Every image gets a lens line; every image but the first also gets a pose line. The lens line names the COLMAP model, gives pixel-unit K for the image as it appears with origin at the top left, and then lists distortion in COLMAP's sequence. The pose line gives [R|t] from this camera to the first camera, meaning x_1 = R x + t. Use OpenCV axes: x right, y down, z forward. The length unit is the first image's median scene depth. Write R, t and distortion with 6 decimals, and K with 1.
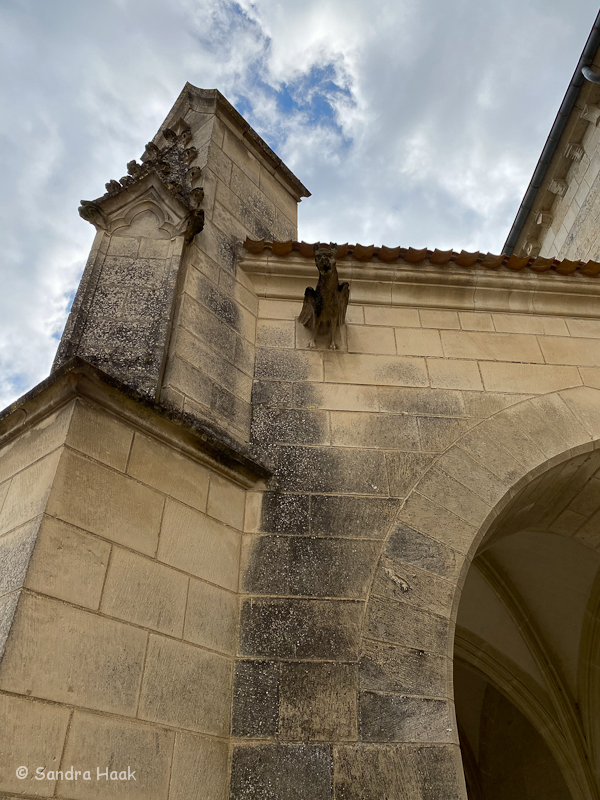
lens RADIAL K [[599.3, 0, 300.0], [0, 599.3, 400.0], [0, 0, 1]] dist [-0.005093, 0.014880]
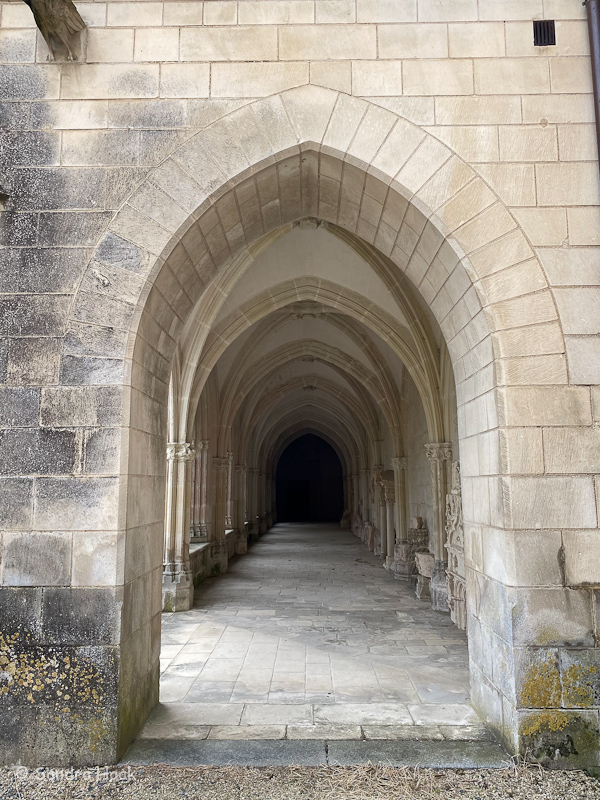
lens RADIAL K [[599.3, 0, 300.0], [0, 599.3, 400.0], [0, 0, 1]] dist [-0.005093, 0.014880]
pose [[0.995600, -0.023882, -0.090612, 0.649186], [0.067016, 0.857333, 0.510381, -0.102769], [0.065495, -0.514208, 0.855161, -0.216339]]
